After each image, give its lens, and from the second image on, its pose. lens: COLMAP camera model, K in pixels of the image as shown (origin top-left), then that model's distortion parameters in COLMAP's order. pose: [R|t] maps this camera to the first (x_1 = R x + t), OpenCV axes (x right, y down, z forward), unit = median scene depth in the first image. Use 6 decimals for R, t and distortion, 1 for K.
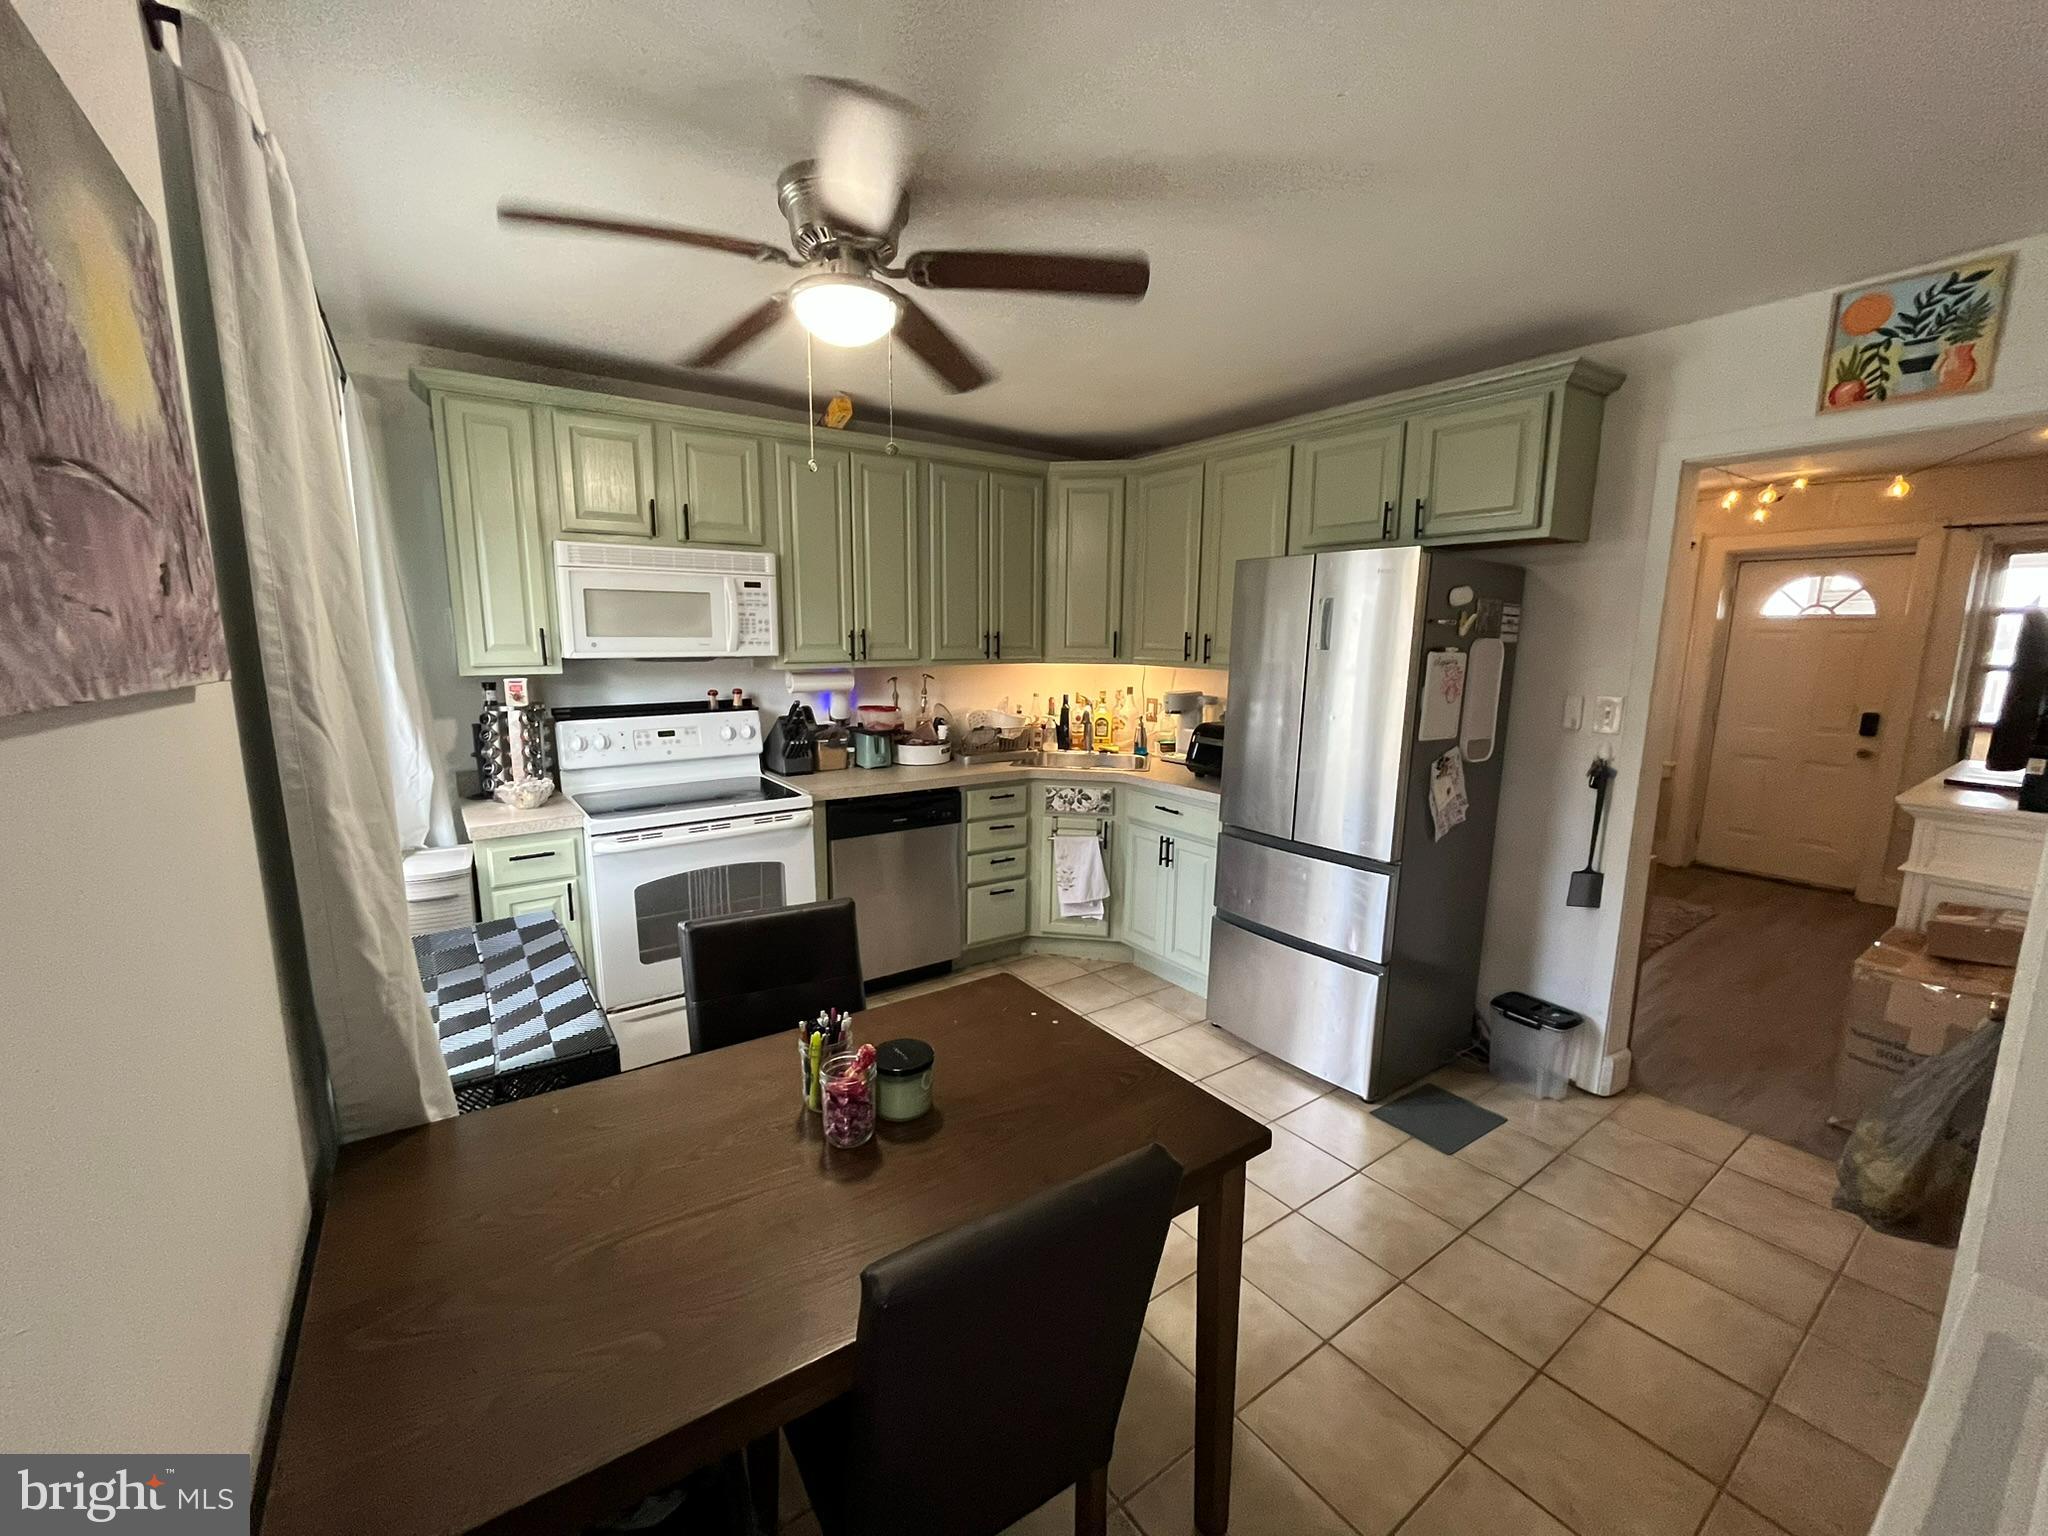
lens RADIAL K [[832.8, 0, 1014.1], [0, 832.8, 766.2], [0, 0, 1]] dist [-0.006337, 0.000252]
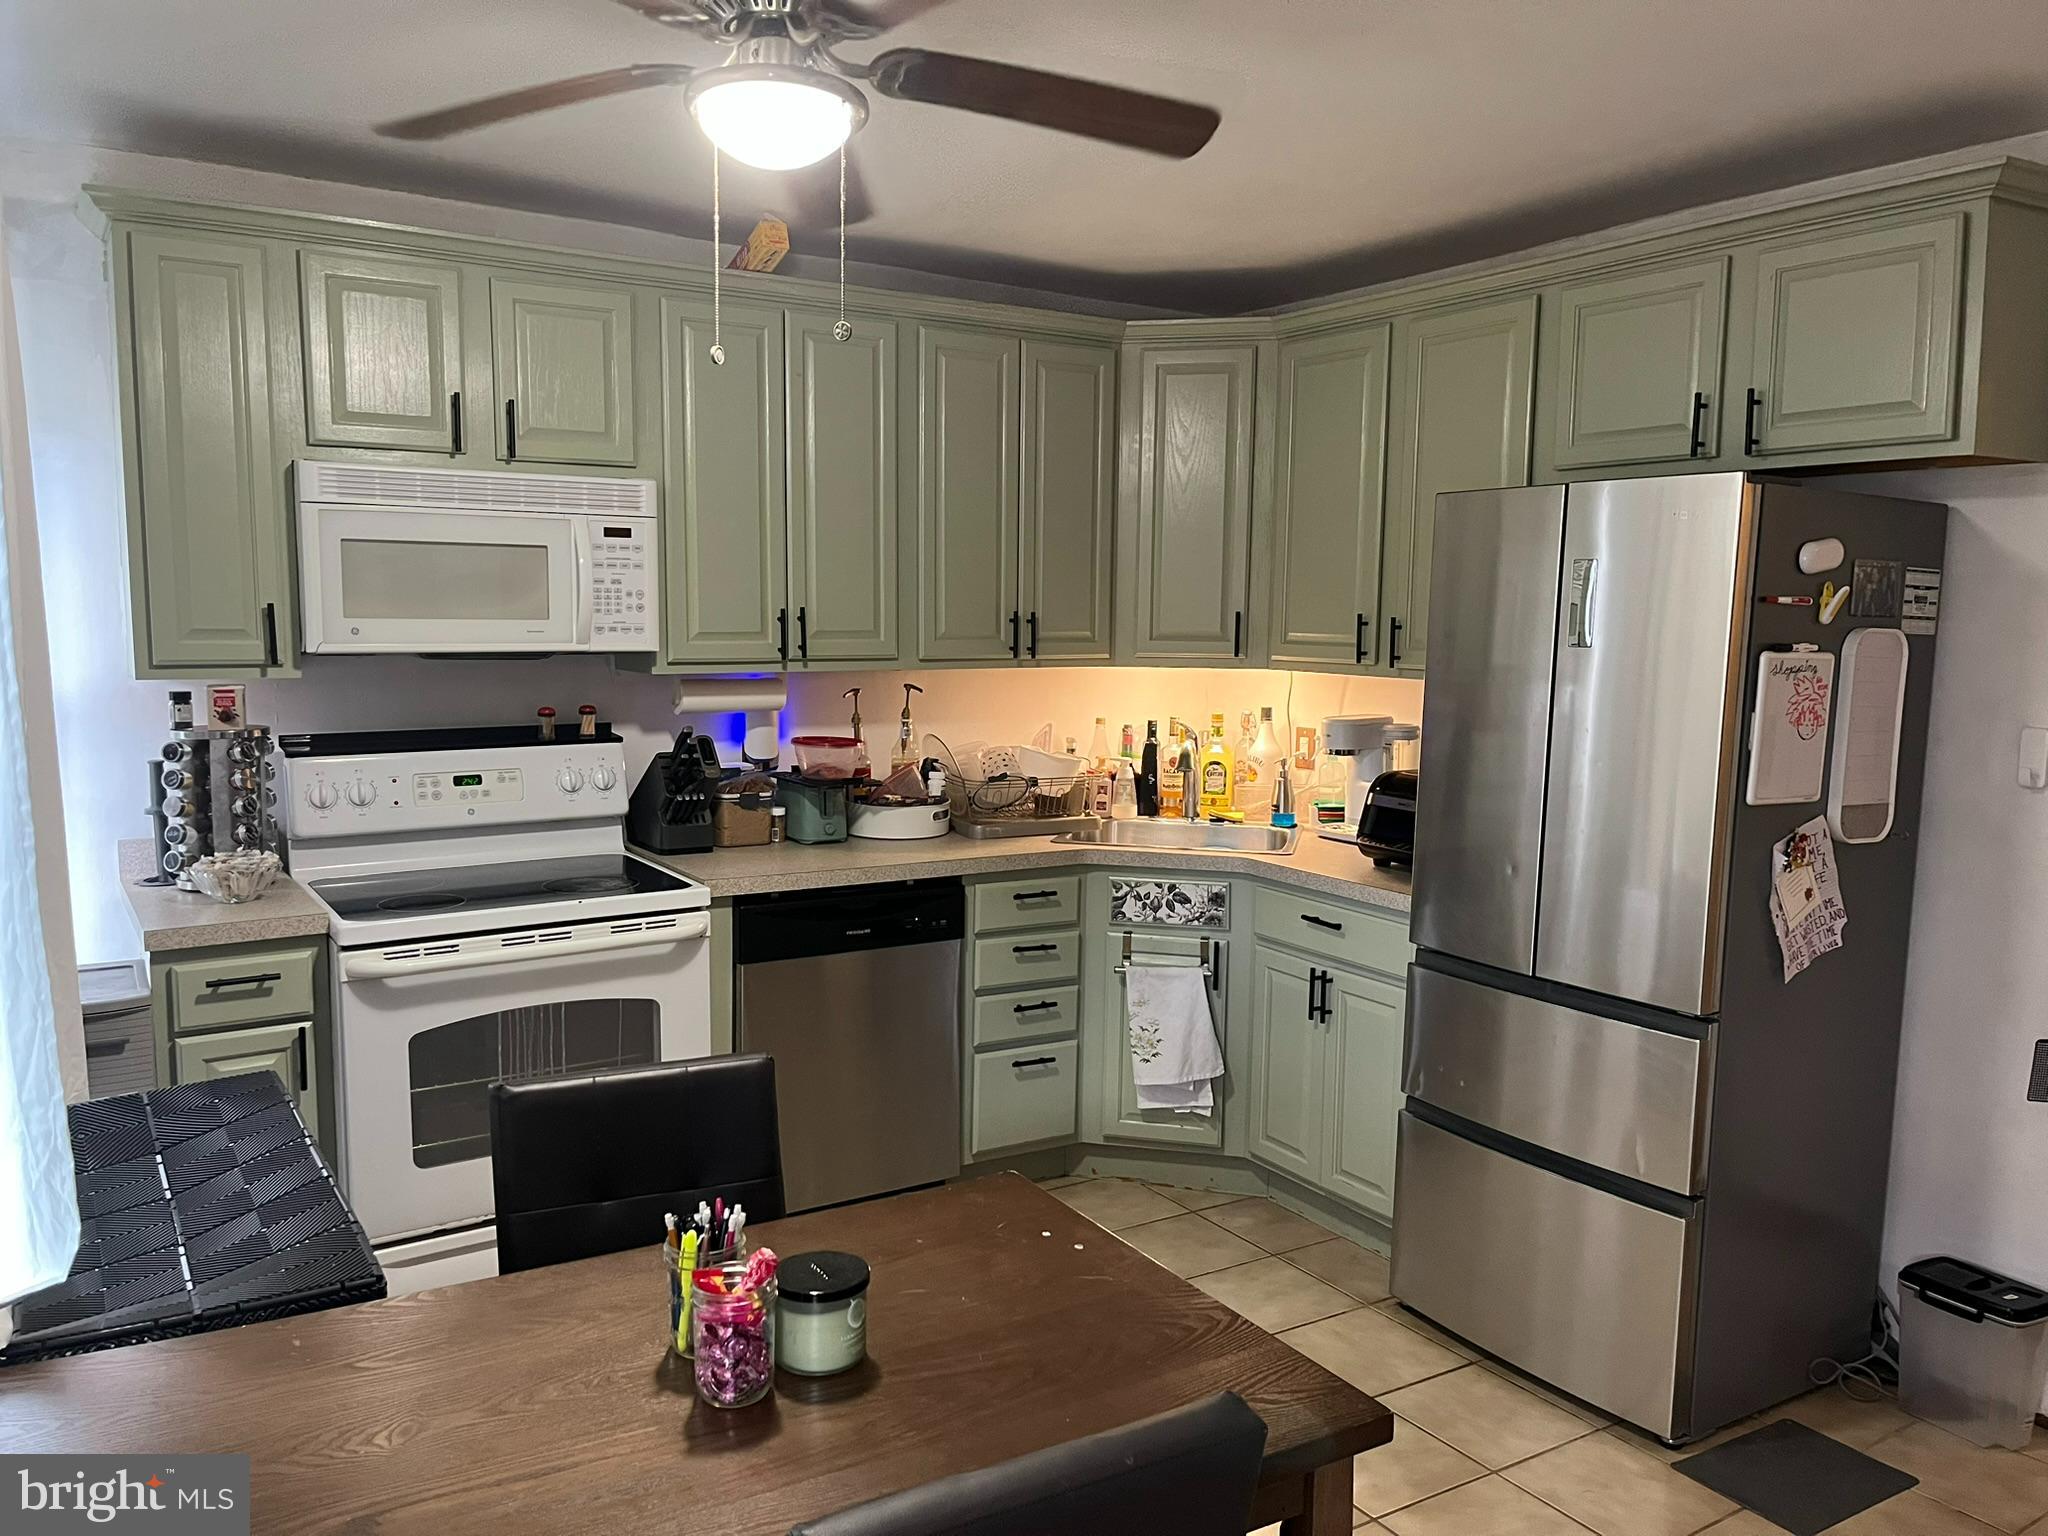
lens RADIAL K [[1553.7, 0, 1019.5], [0, 1553.7, 783.9], [0, 0, 1]] dist [0.018044, -0.034395]
pose [[0.998599, 0.010667, -0.051834, 0.034264], [-0.013063, 0.998850, -0.046122, 0.010657], [0.051283, 0.046735, 0.997590, -0.093341]]
